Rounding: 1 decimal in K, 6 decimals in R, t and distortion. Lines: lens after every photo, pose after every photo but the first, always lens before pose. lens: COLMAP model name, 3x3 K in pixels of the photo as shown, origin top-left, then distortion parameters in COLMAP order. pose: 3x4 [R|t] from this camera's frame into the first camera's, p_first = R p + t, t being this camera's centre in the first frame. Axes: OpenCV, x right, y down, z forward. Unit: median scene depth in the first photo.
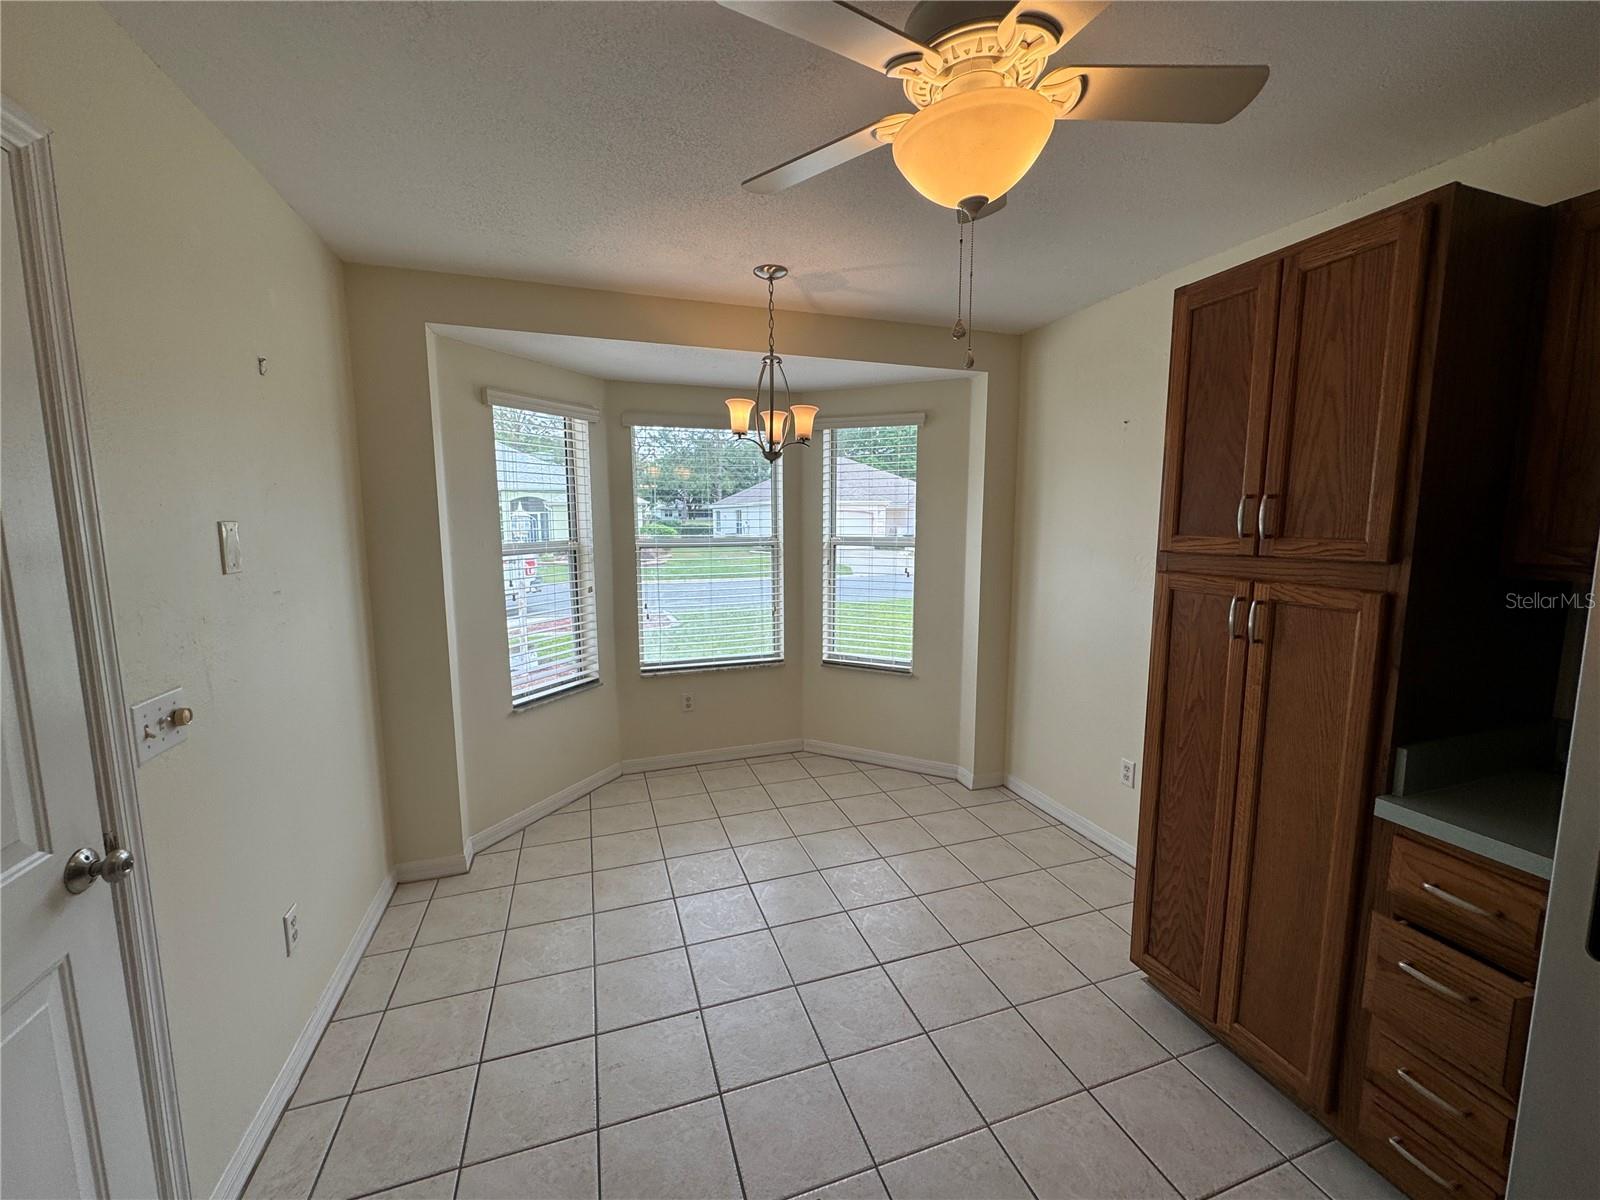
lens RADIAL K [[642.1, 0, 803.1], [0, 642.1, 596.9], [0, 0, 1]] dist [0.000705, 0.000032]
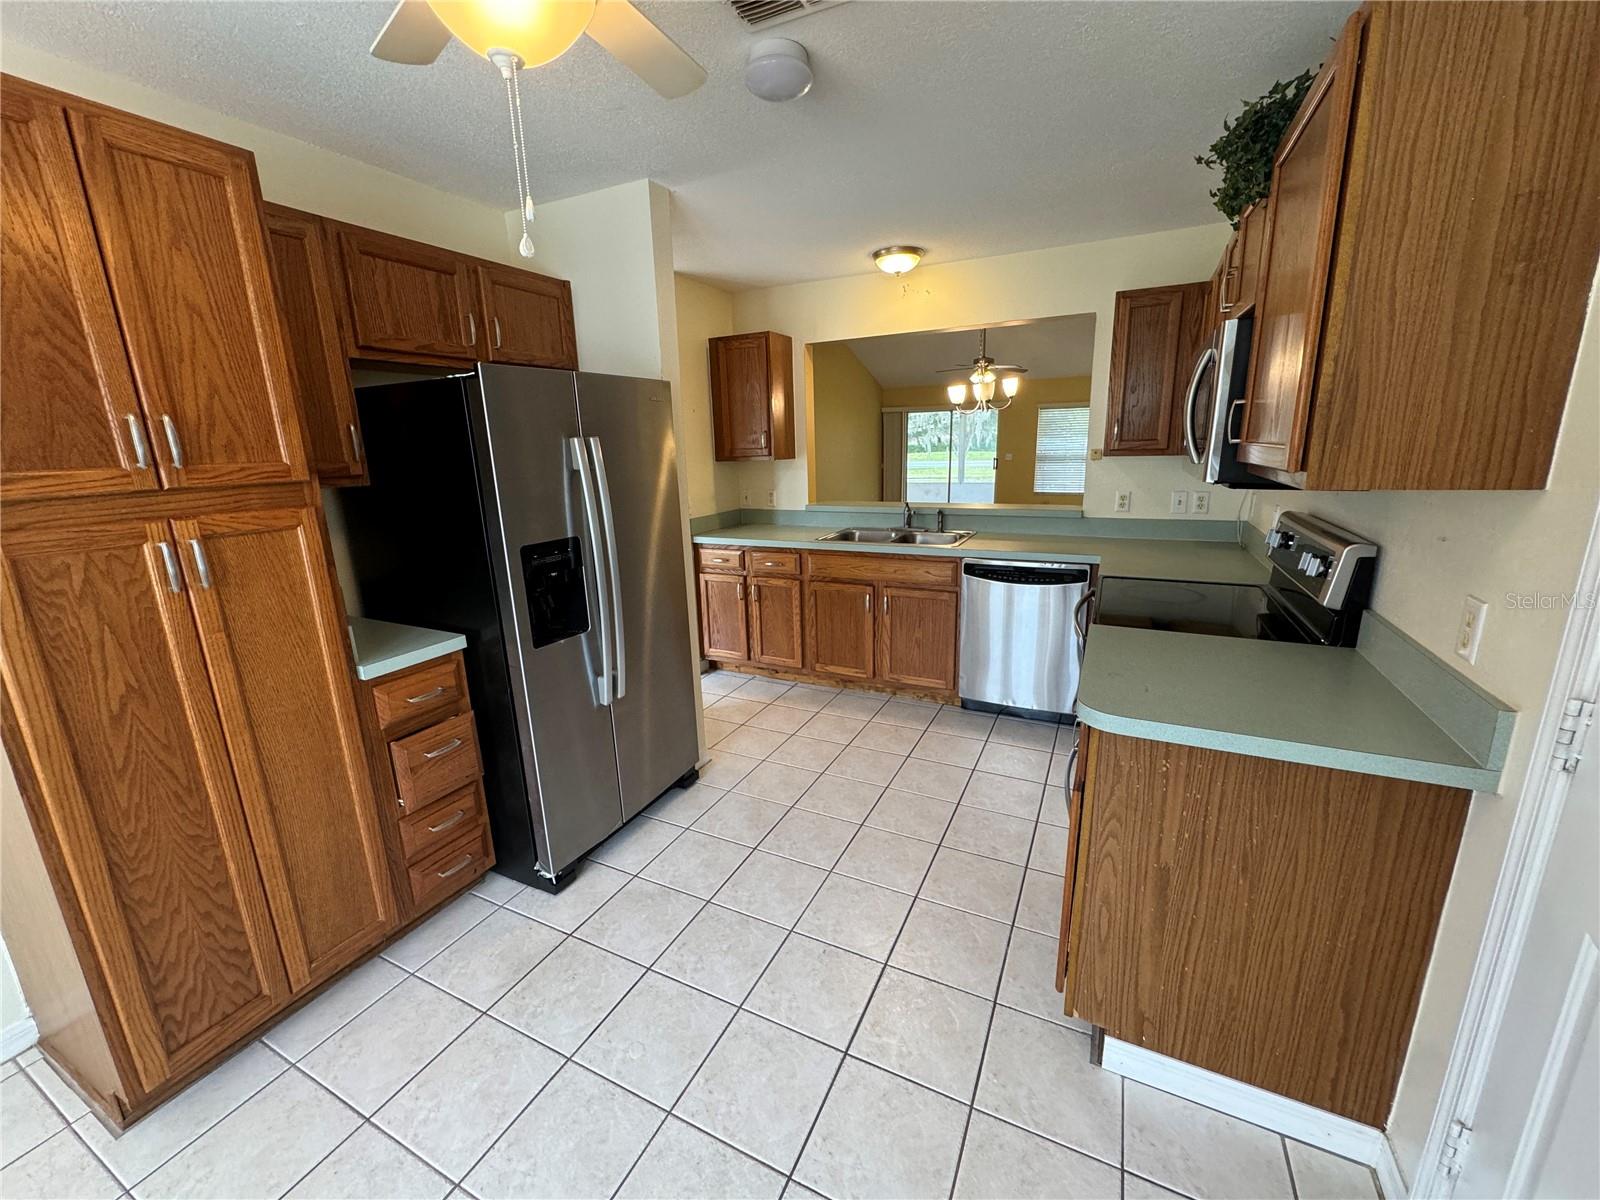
lens RADIAL K [[642.1, 0, 797.3], [0, 642.1, 596.6], [0, 0, 1]] dist [0.000705, 0.000032]
pose [[-0.706039, -0.145873, 0.692986, -0.525684], [0.117681, 0.940782, 0.317931, -0.109588], [-0.698326, 0.306023, -0.647063, 1.086628]]
